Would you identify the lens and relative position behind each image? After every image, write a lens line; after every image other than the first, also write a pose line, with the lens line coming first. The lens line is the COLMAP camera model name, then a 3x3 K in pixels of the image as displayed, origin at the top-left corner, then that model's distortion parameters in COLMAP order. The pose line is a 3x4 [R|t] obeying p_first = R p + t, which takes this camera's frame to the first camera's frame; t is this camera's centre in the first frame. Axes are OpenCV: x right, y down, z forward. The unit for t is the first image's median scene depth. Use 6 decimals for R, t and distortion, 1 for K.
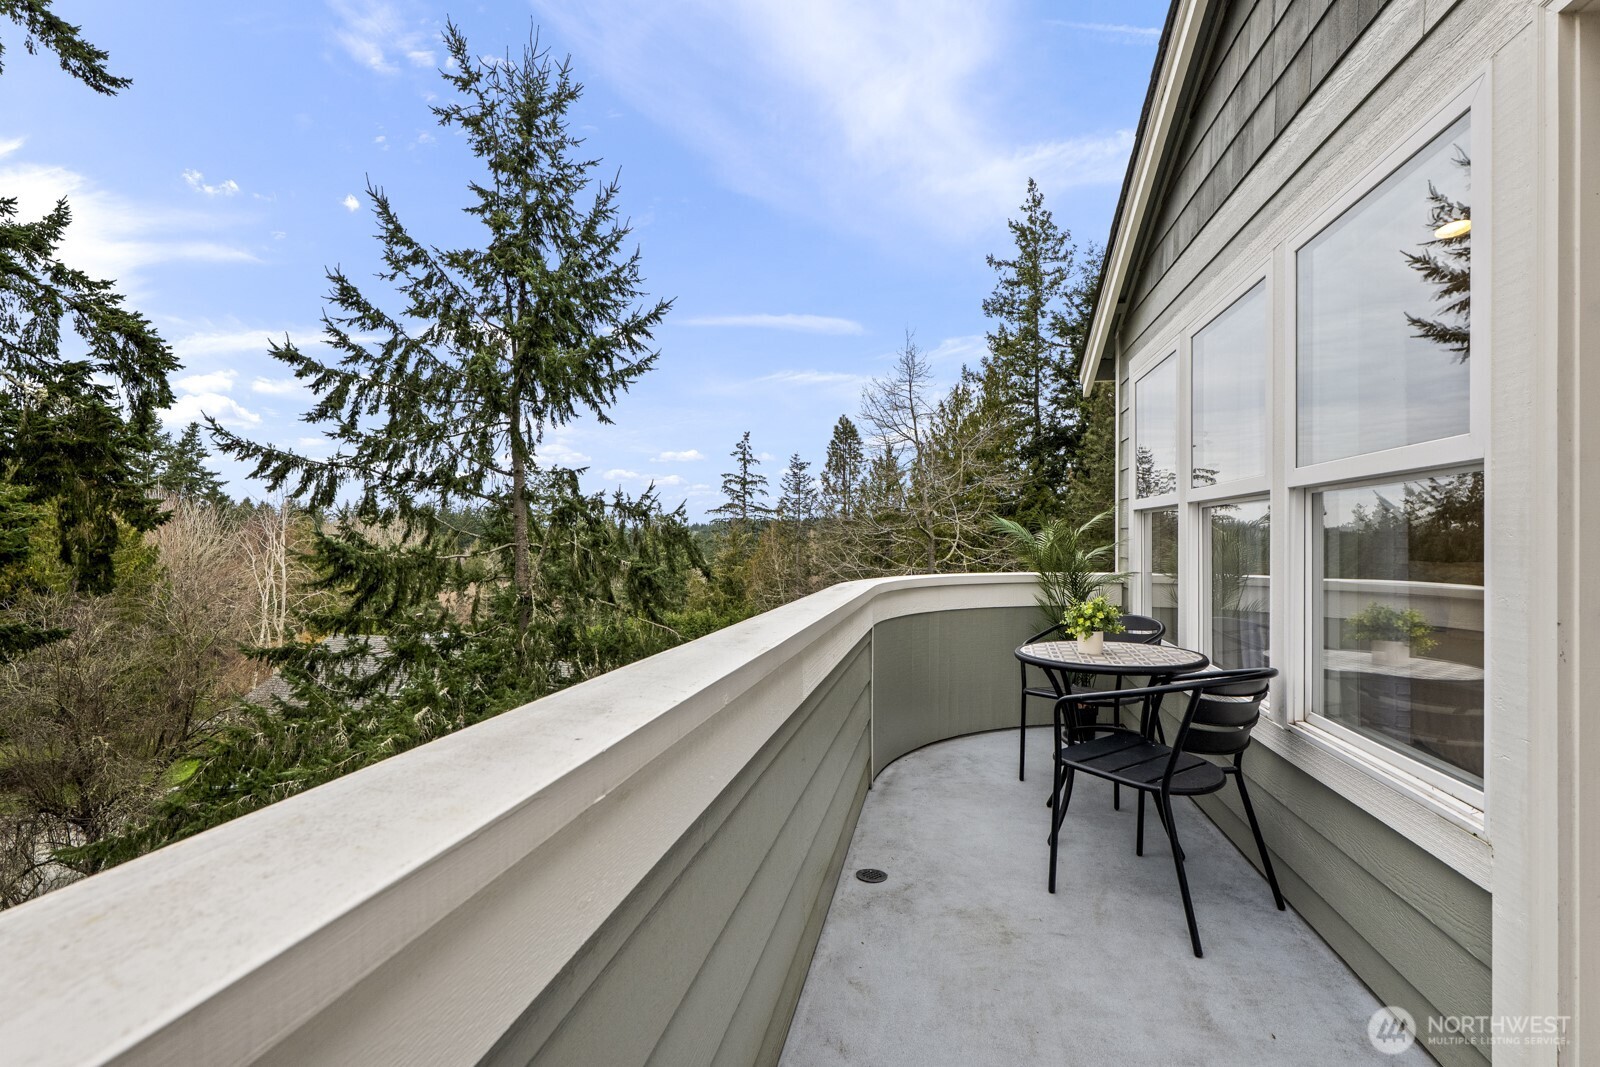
lens RADIAL K [[754.8, 0, 790.0], [0, 754.8, 534.4], [0, 0, 1]] dist [0.014453, -0.006004]
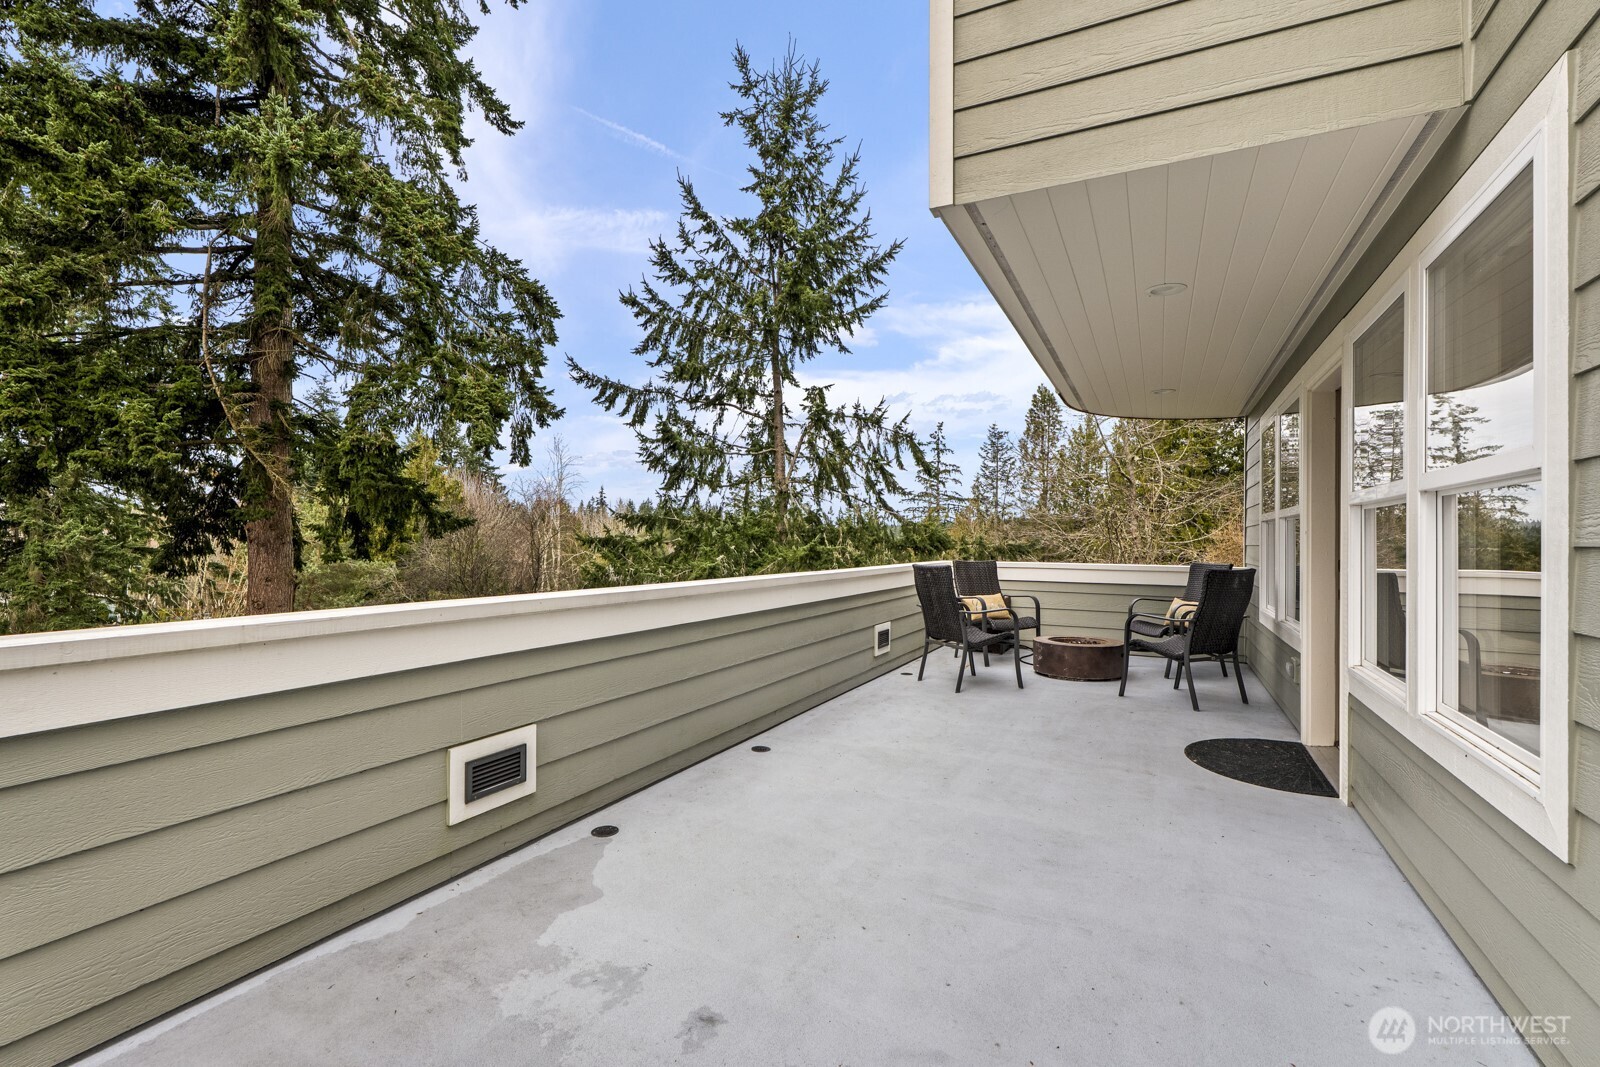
lens RADIAL K [[741.3, 0, 793.3], [0, 741.3, 535.8], [0, 0, 1]] dist [-0.000232, 0.000199]
pose [[0.969206, 0.002692, -0.246238, -0.029132], [-0.002045, 0.999994, 0.002885, 0.161568], [0.246244, -0.002292, 0.969205, -0.209762]]
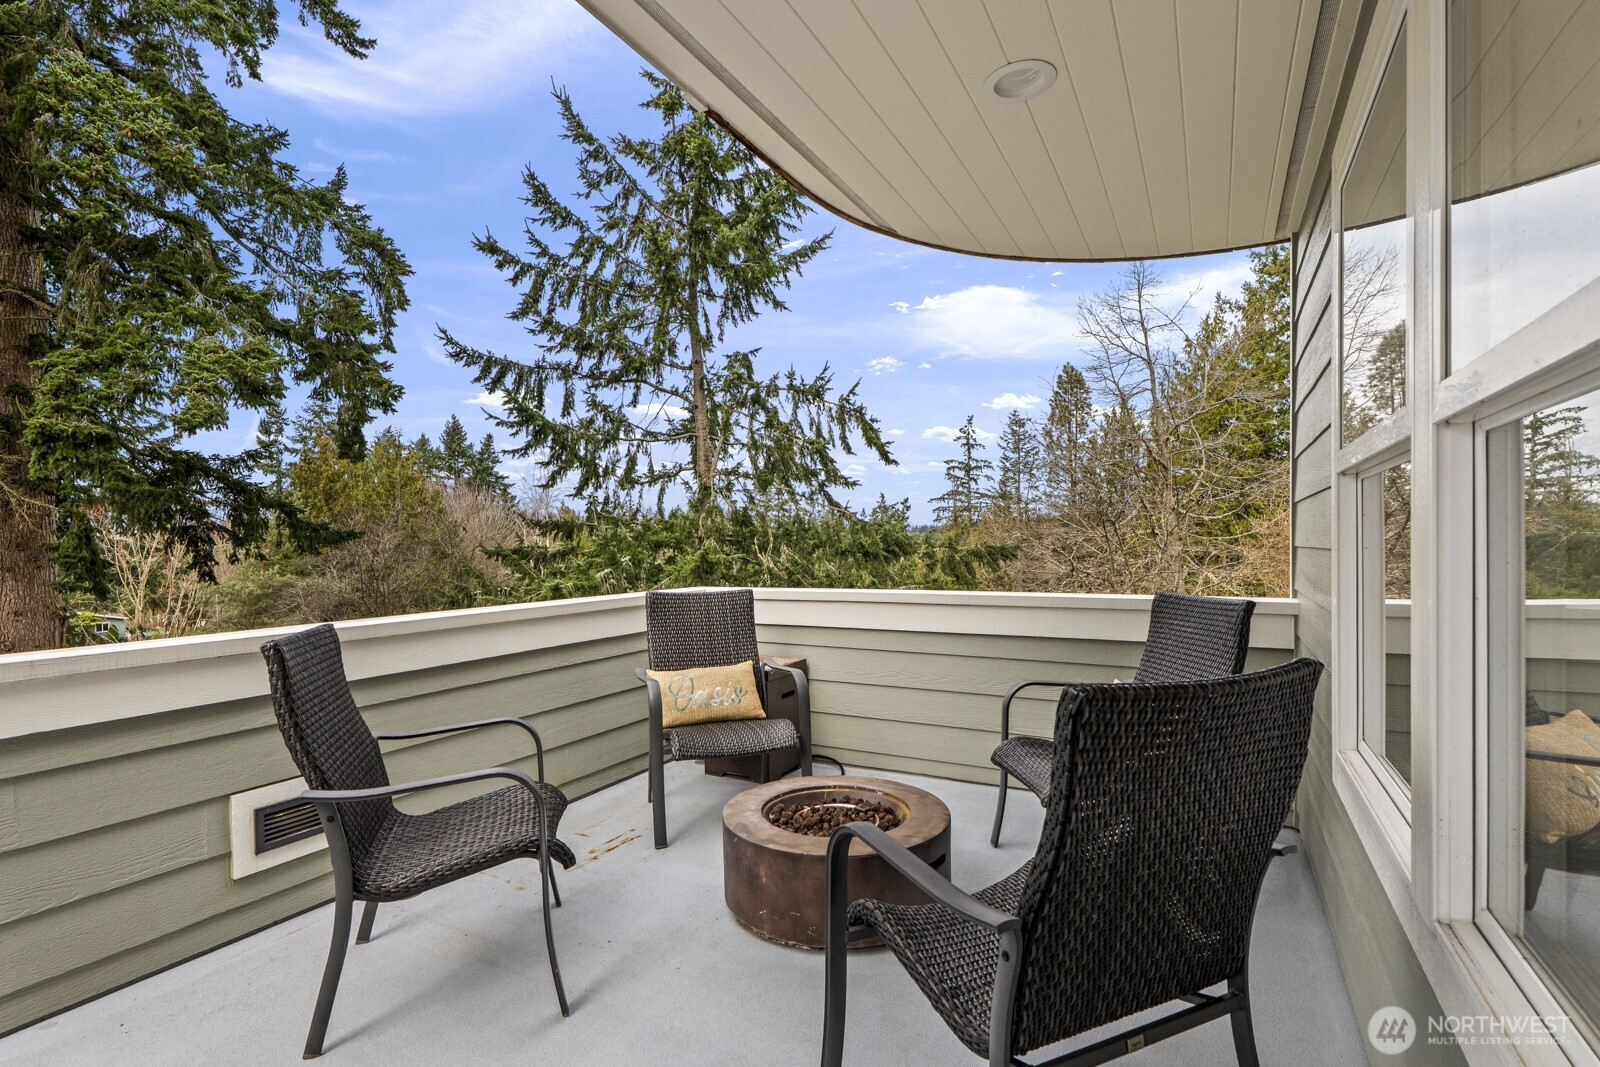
lens RADIAL K [[754.7, 0, 783.9], [0, 754.7, 560.4], [0, 0, 1]] dist [0.001305, 0.000691]
pose [[0.952911, -0.012201, -0.303005, 0.058178], [0.022012, 0.999338, 0.028983, 0.163317], [0.302451, -0.034288, 0.952548, 0.064063]]
